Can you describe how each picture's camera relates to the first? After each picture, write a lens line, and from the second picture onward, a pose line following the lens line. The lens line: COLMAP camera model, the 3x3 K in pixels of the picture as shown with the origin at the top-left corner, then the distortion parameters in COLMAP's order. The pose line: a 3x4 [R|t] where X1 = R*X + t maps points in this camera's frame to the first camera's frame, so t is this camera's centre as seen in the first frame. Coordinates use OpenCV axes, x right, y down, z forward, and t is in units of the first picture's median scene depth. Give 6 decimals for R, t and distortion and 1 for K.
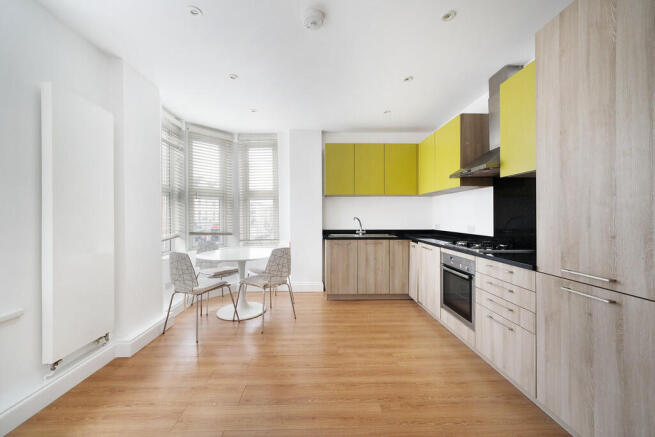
lens RADIAL K [[247.4, 0, 321.9], [0, 247.4, 219.7], [0, 0, 1]] dist [-0.001225, -0.000176]
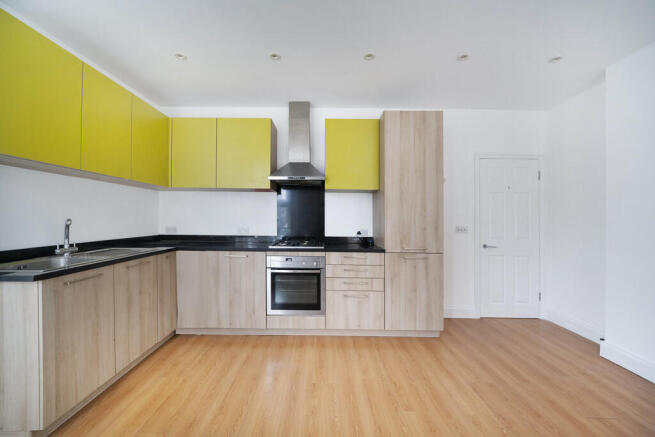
lens RADIAL K [[247.4, 0, 321.9], [0, 247.4, 219.7], [0, 0, 1]] dist [-0.001225, -0.000176]
pose [[0.029845, 0.002380, 0.999552, -0.338420], [0.002595, 0.999994, -0.002458, -0.003926], [-0.999551, 0.002667, 0.029839, 0.578894]]
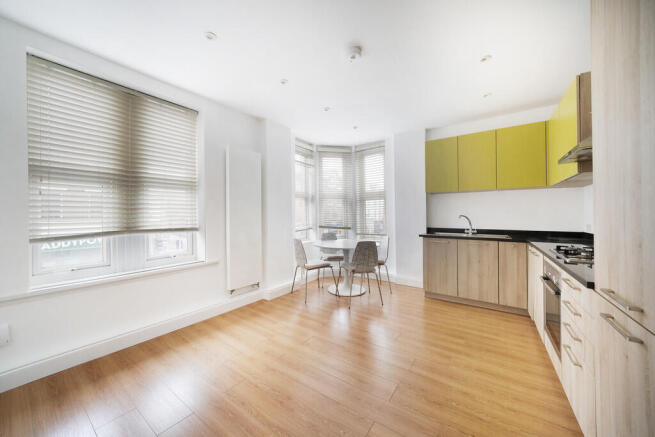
lens RADIAL K [[236.8, 0, 327.5], [0, 236.8, 218.5], [0, 0, 1]] dist [-0.012369, -0.000126]
pose [[0.799225, 0.009032, -0.600965, 0.291314], [-0.006396, 0.999958, 0.006523, 0.001002], [0.600998, -0.001370, 0.799249, -0.009353]]
